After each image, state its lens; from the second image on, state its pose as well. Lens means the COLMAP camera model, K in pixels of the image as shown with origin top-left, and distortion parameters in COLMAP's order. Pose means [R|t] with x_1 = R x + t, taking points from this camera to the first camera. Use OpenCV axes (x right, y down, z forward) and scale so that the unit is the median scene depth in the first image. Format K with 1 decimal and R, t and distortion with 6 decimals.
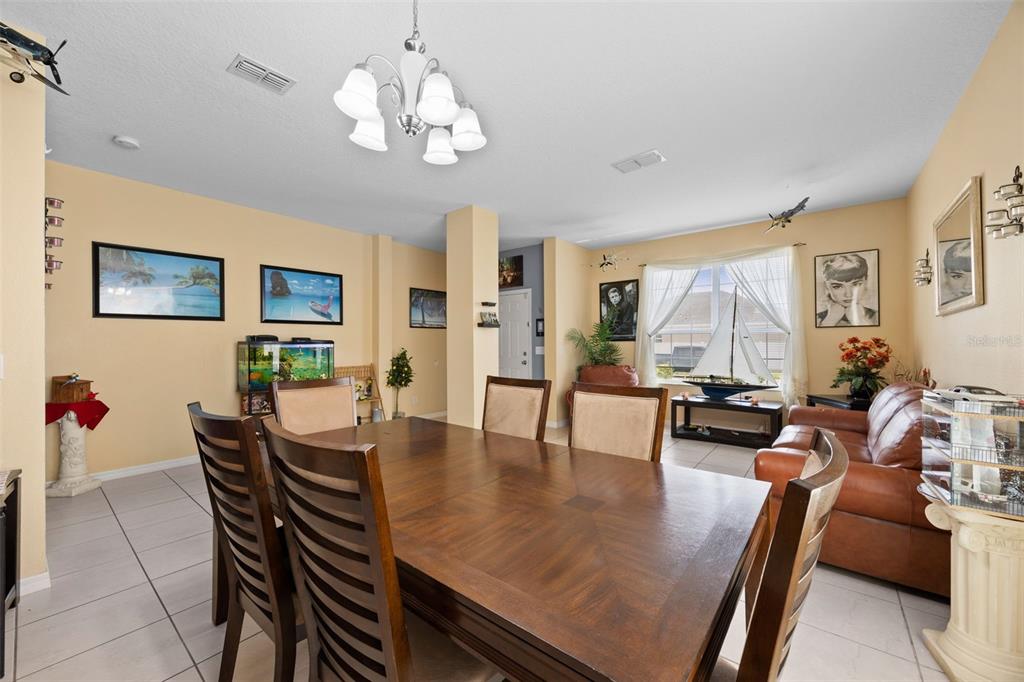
lens RADIAL K [[395.0, 0, 509.4], [0, 395.0, 340.0], [0, 0, 1]] dist [-0.001111, -0.000113]
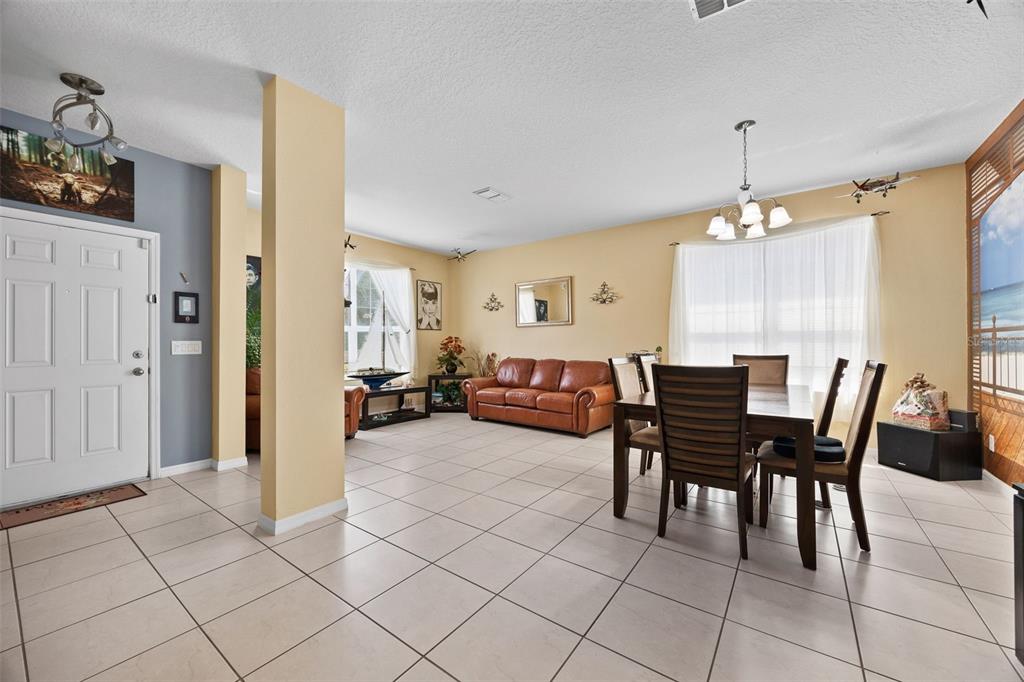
lens RADIAL K [[395.0, 0, 511.5], [0, 395.0, 347.5], [0, 0, 1]] dist [-0.001111, -0.000113]
pose [[-0.051904, -0.005372, 0.998638, -0.650333], [-0.009309, 0.999945, 0.004895, 0.023728], [-0.998609, -0.009042, -0.051951, 0.691003]]
